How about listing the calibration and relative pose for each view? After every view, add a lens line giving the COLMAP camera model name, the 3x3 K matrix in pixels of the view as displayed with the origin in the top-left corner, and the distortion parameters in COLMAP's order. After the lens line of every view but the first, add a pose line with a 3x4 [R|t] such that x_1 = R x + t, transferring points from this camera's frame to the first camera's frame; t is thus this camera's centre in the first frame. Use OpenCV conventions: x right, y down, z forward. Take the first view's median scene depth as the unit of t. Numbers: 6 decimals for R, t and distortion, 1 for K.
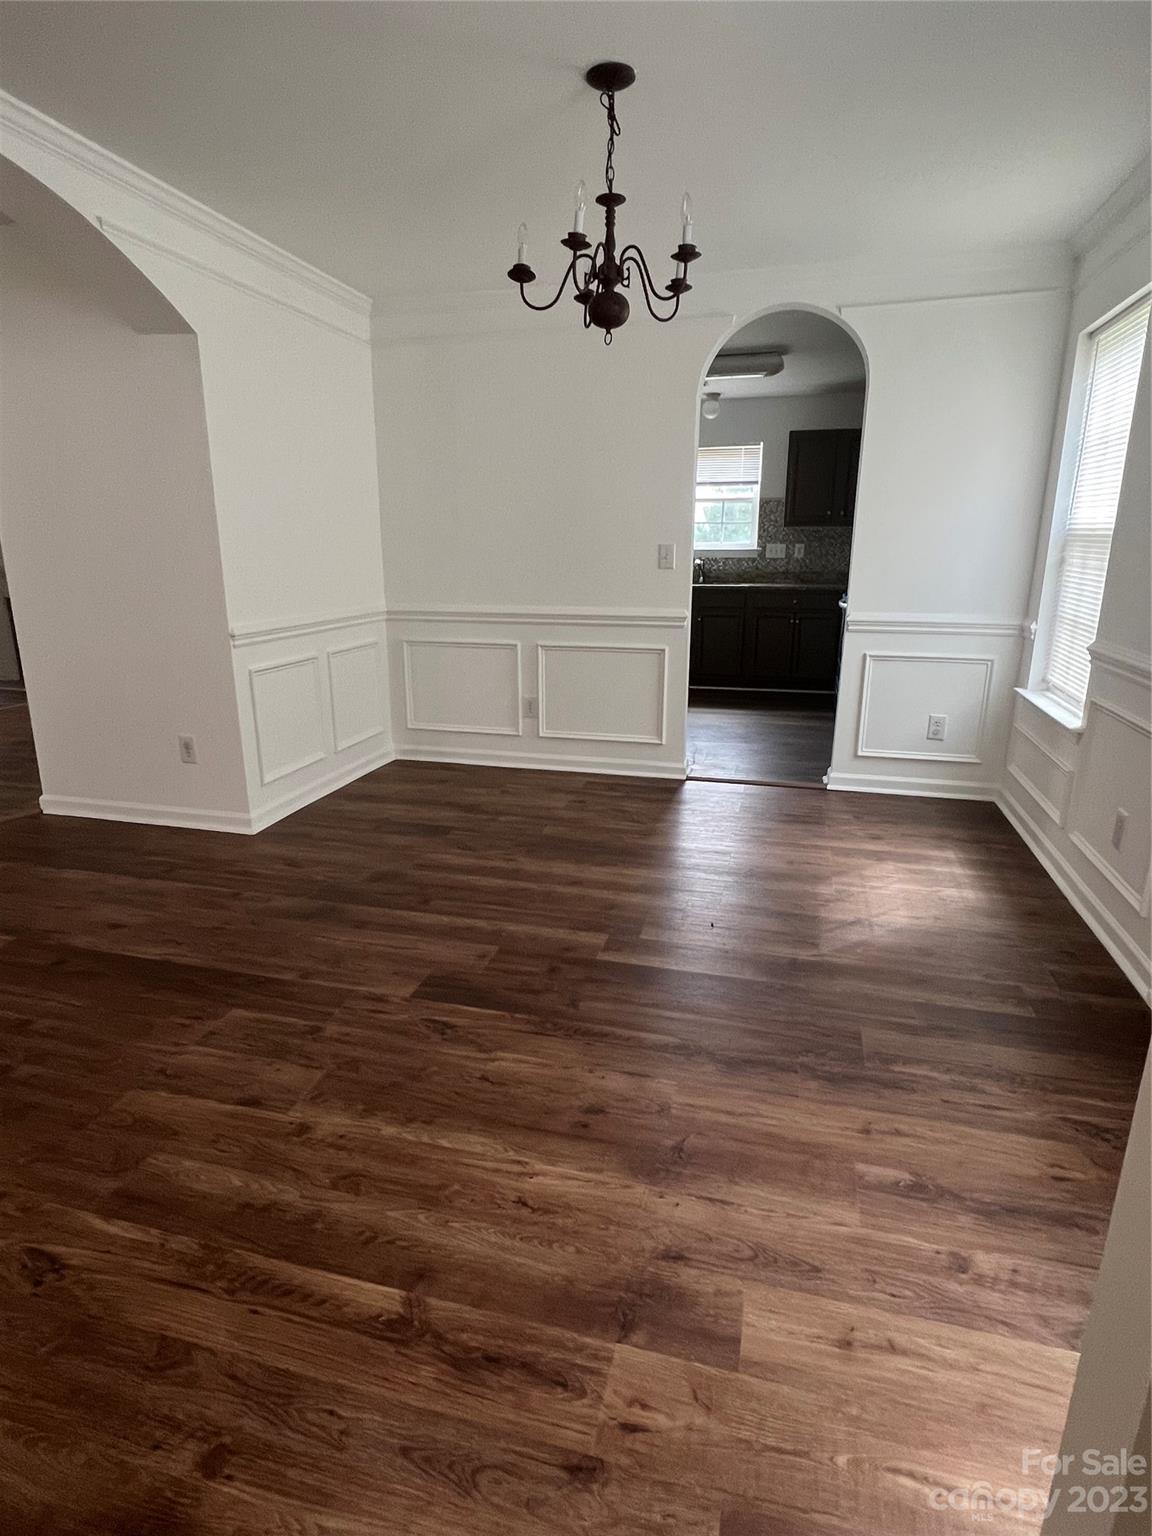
lens RADIAL K [[822.6, 0, 576.0], [0, 822.6, 768.0], [0, 0, 1]] dist [-0.000944, 0.001054]
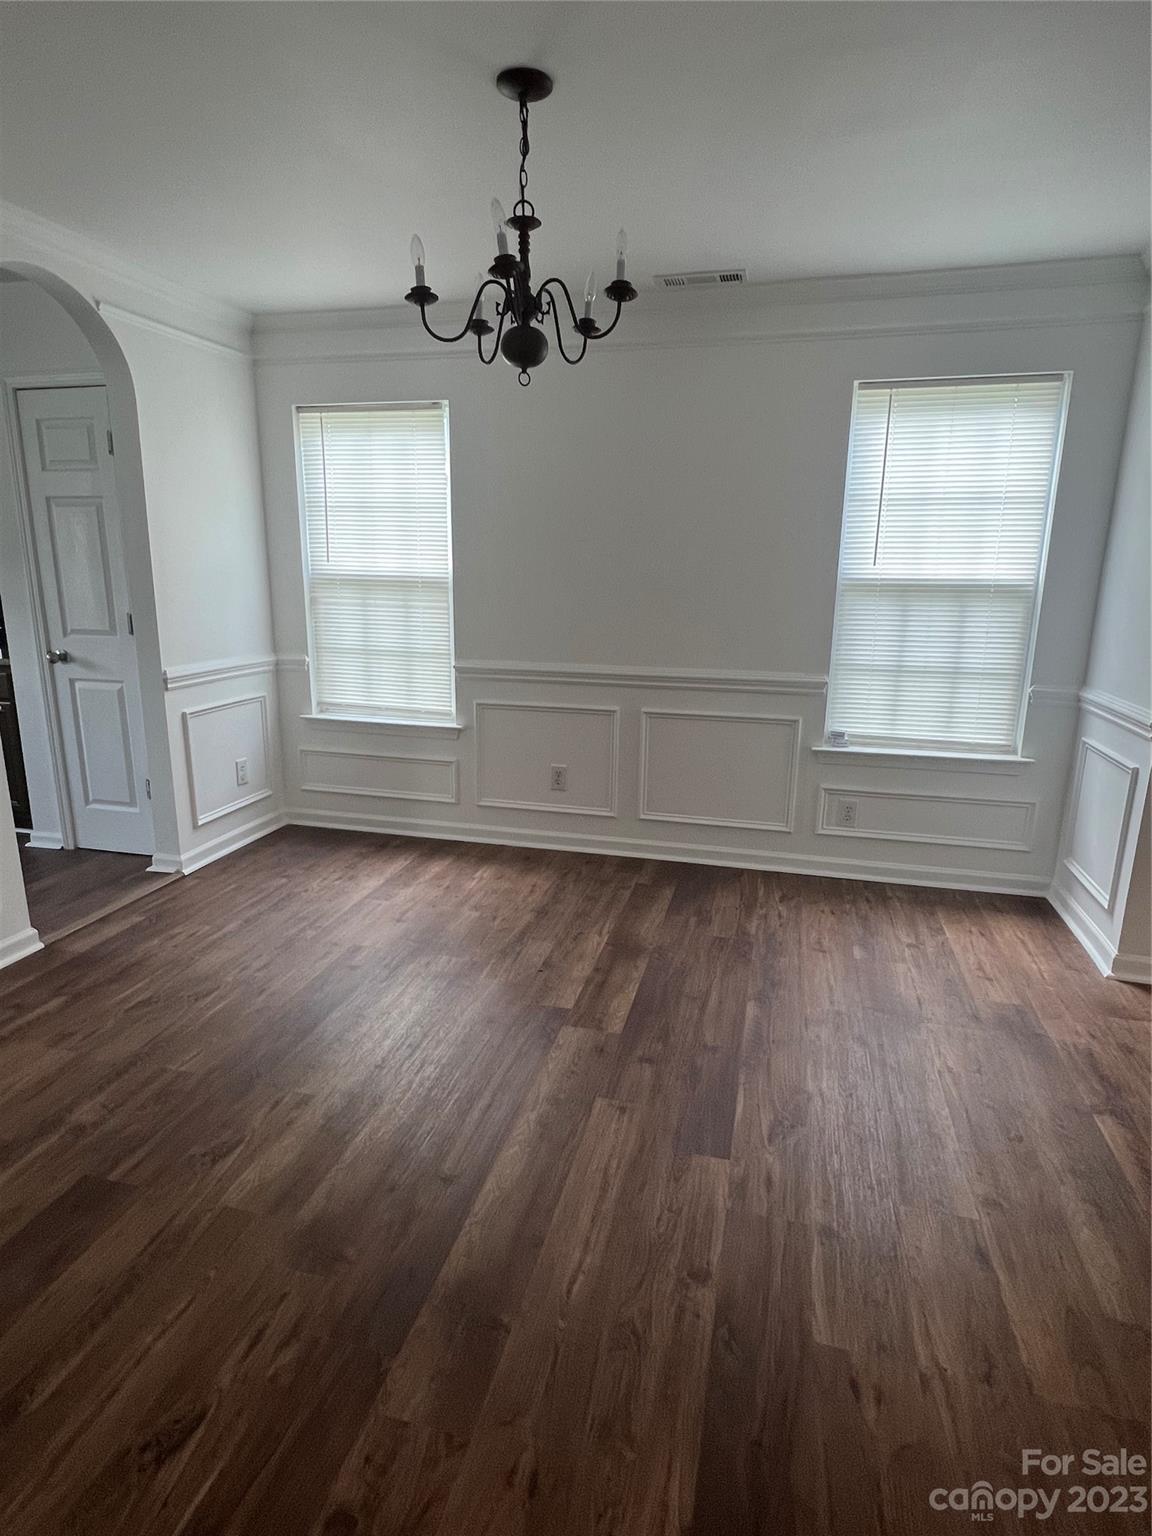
lens RADIAL K [[822.6, 0, 576.0], [0, 822.6, 768.0], [0, 0, 1]] dist [-0.000944, 0.001054]
pose [[0.009340, -0.237489, 0.971345, -0.852926], [0.255367, 0.939744, 0.227307, -0.295645], [-0.966799, 0.245926, 0.069424, 0.931730]]
